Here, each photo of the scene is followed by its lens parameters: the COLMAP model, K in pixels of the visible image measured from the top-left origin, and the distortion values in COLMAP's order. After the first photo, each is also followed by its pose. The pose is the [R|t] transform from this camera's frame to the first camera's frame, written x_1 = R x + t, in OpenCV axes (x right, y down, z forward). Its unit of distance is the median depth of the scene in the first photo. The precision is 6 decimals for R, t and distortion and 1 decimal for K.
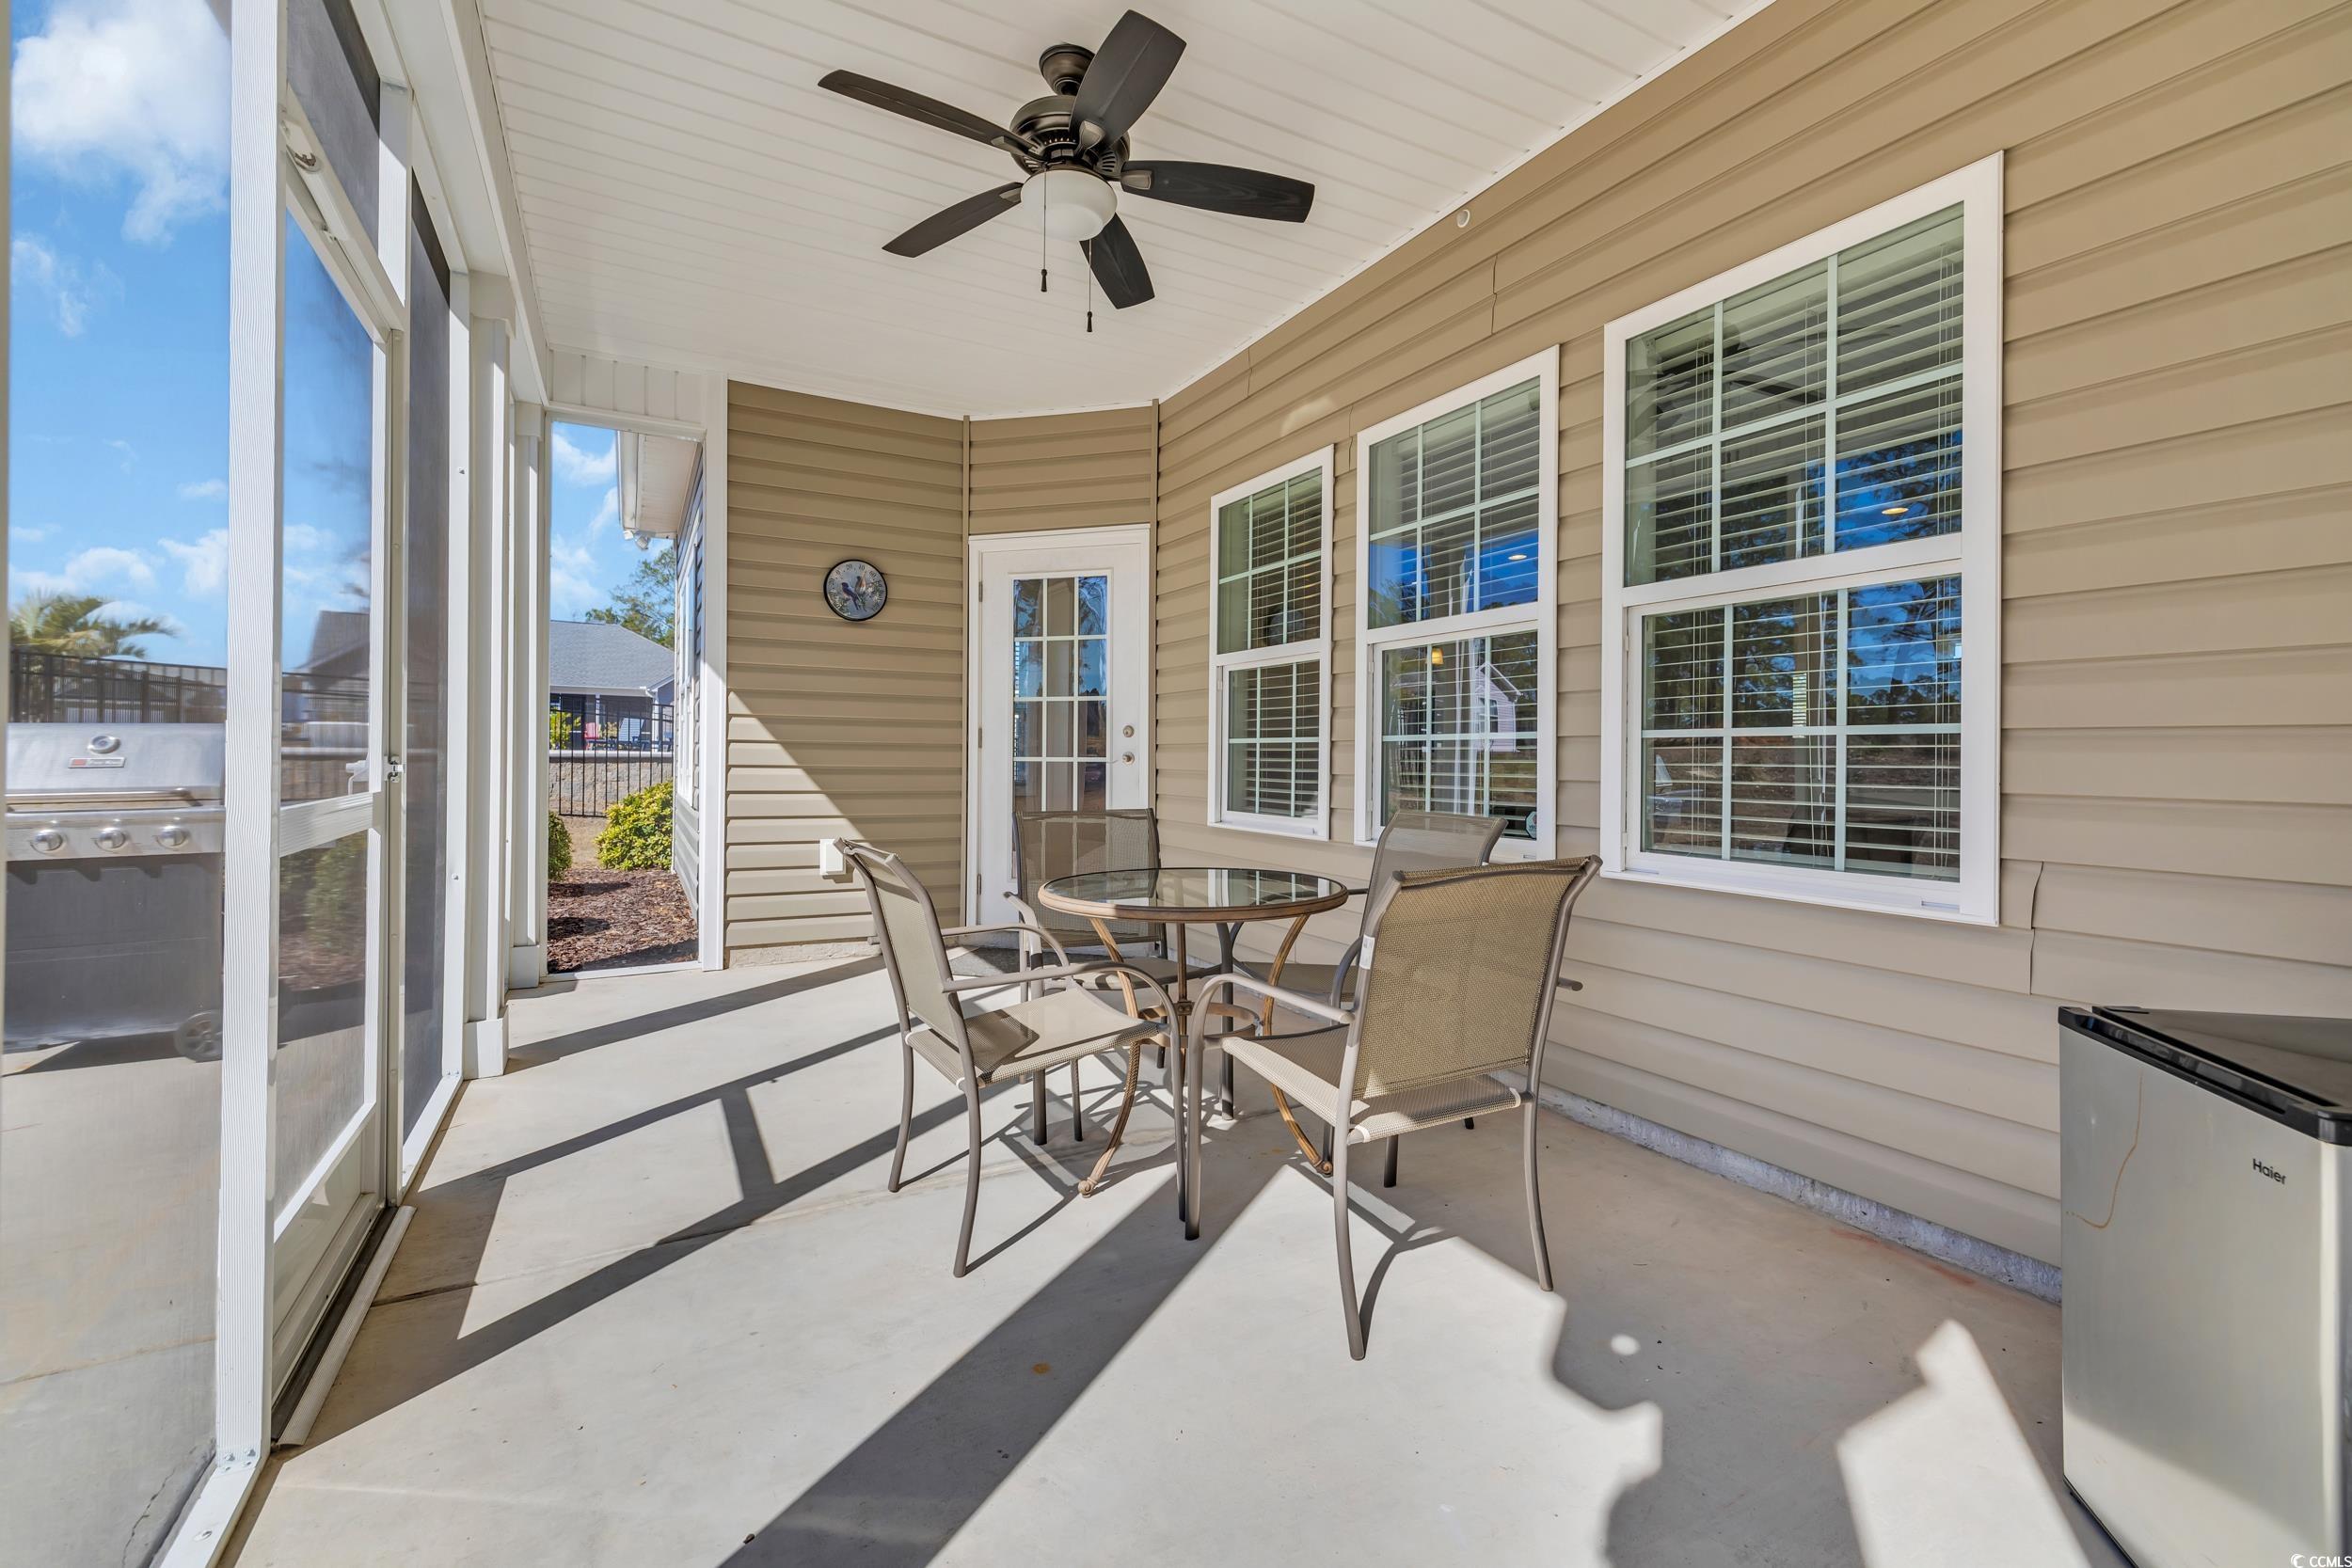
lens RADIAL K [[982.5, 0, 1184.5], [0, 982.5, 766.5], [0, 0, 1]] dist [0.001775, 0.000561]
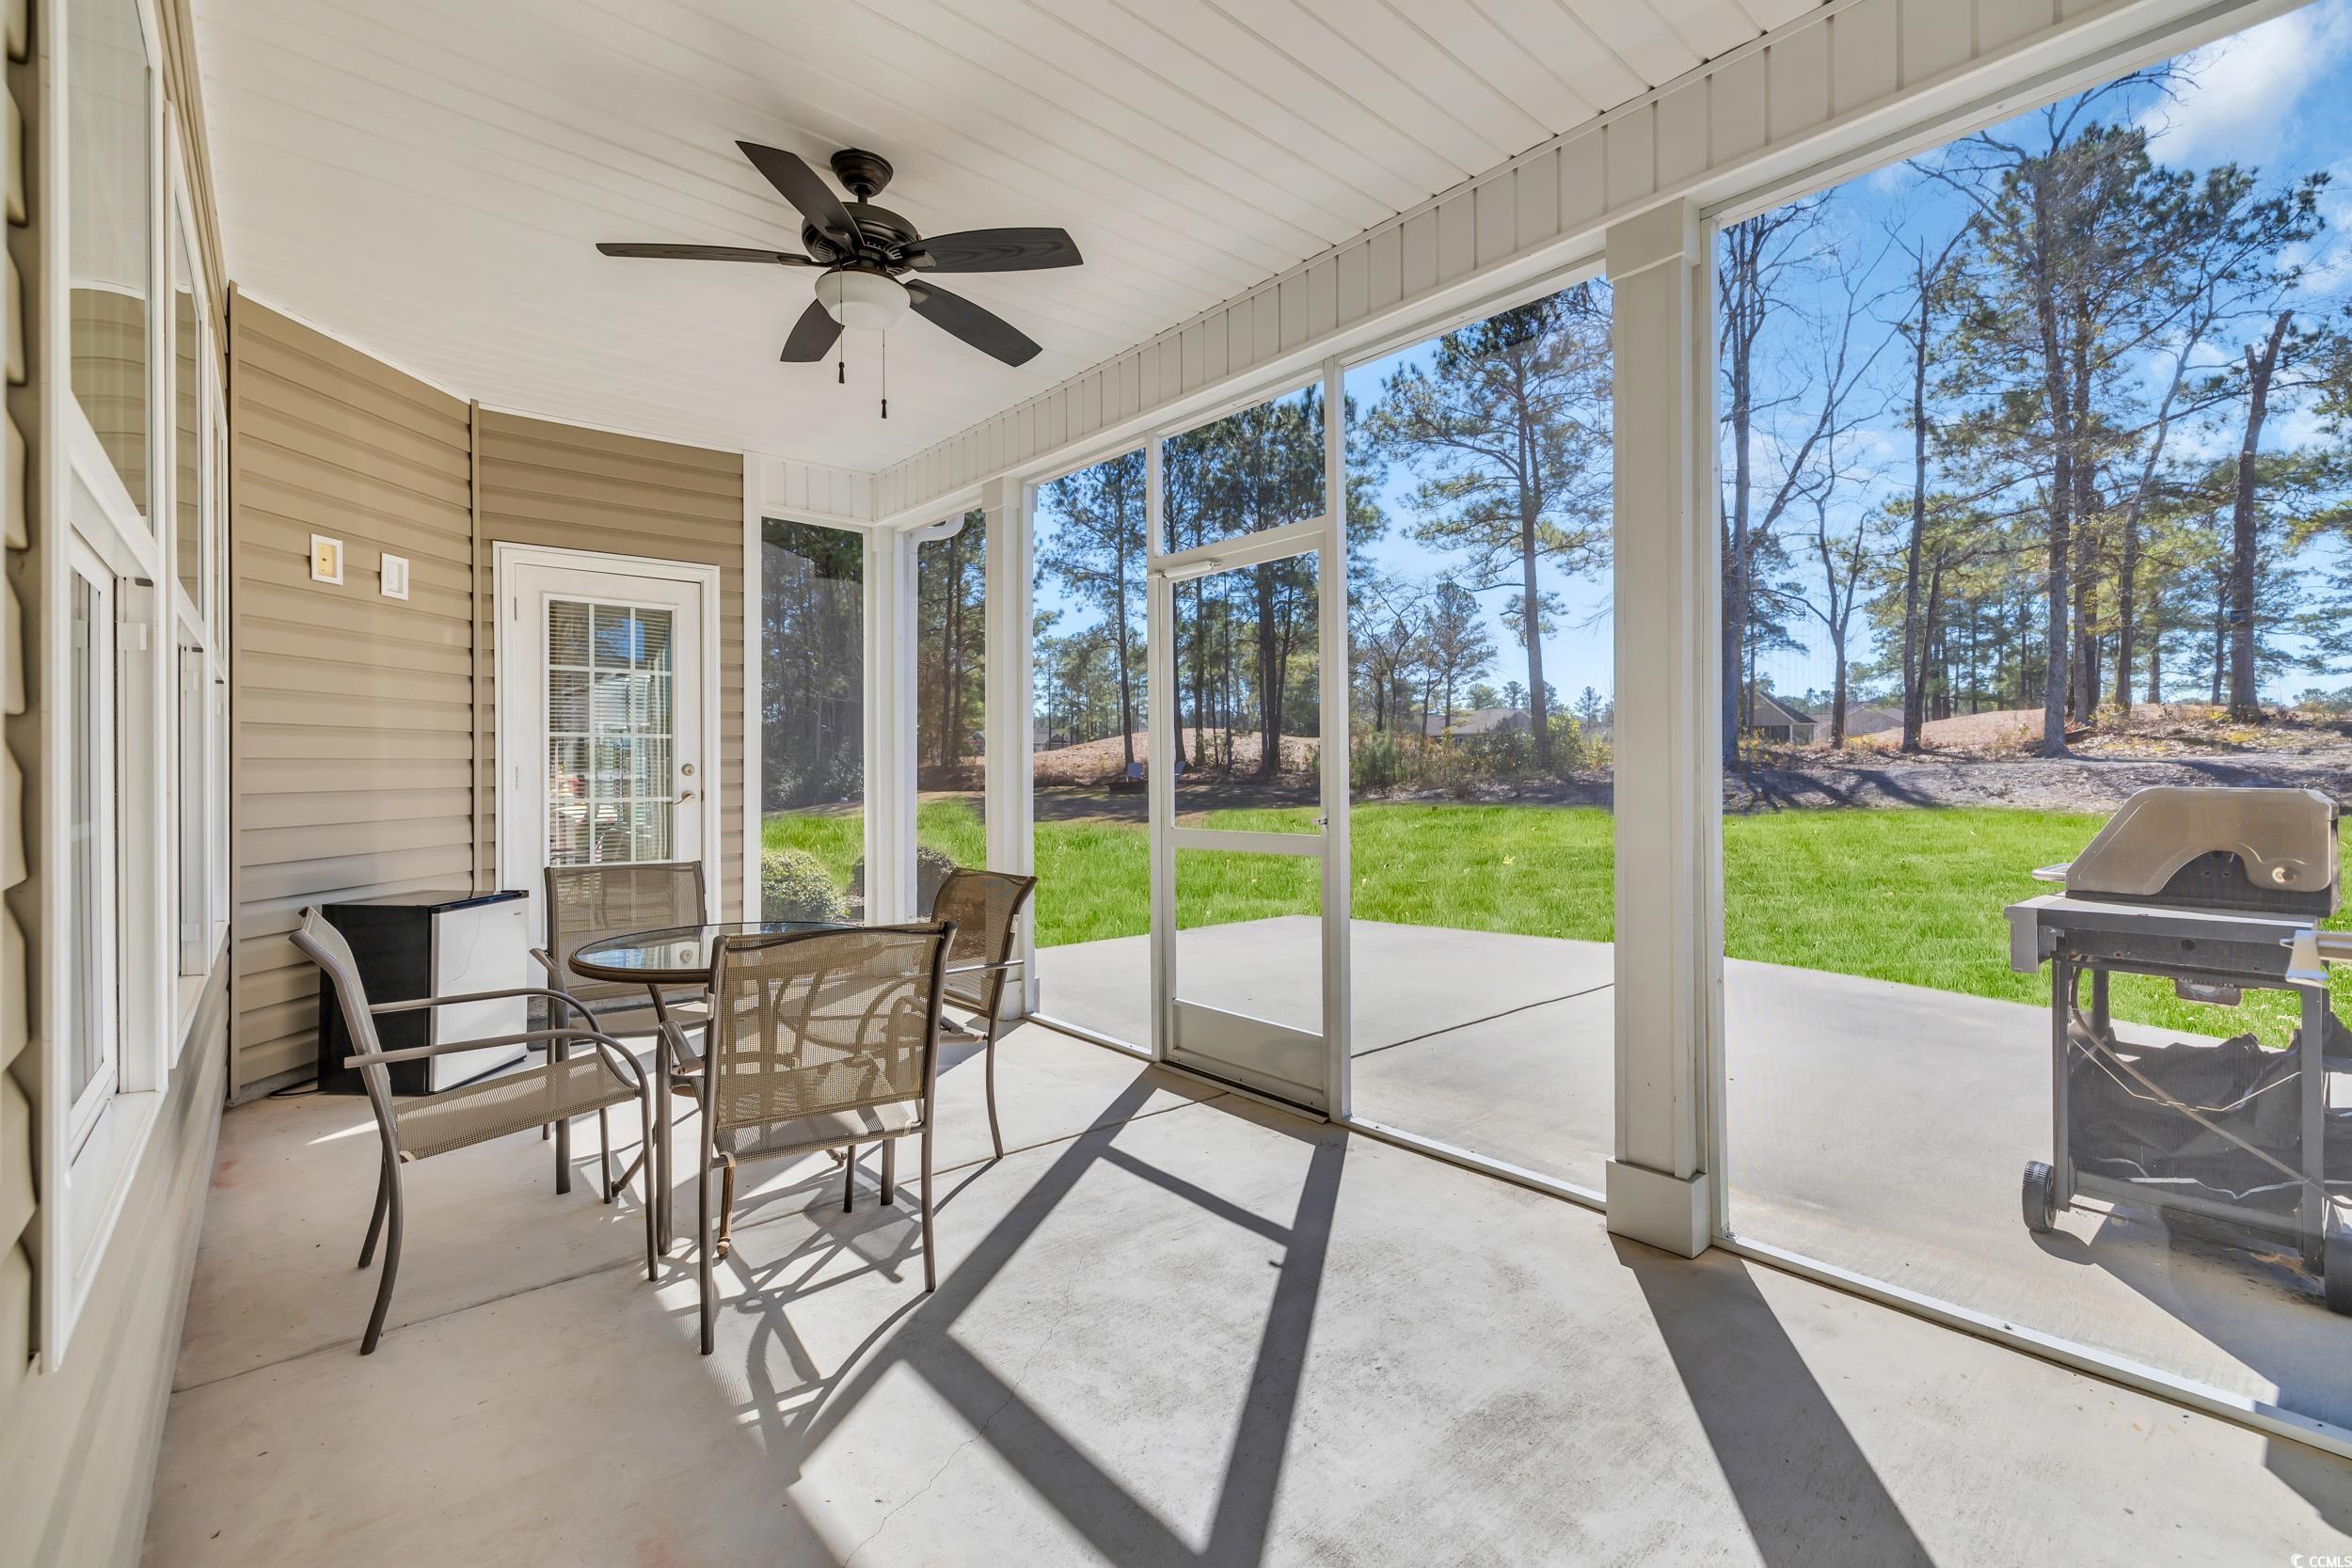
lens RADIAL K [[982.5, 0, 1184.5], [0, 982.5, 766.5], [0, 0, 1]] dist [0.001775, 0.000561]
pose [[-0.974241, -0.005884, -0.225432, -0.194008], [-0.006373, 0.999979, 0.001442, -0.066311], [0.225418, 0.002841, -0.974258, 1.862447]]
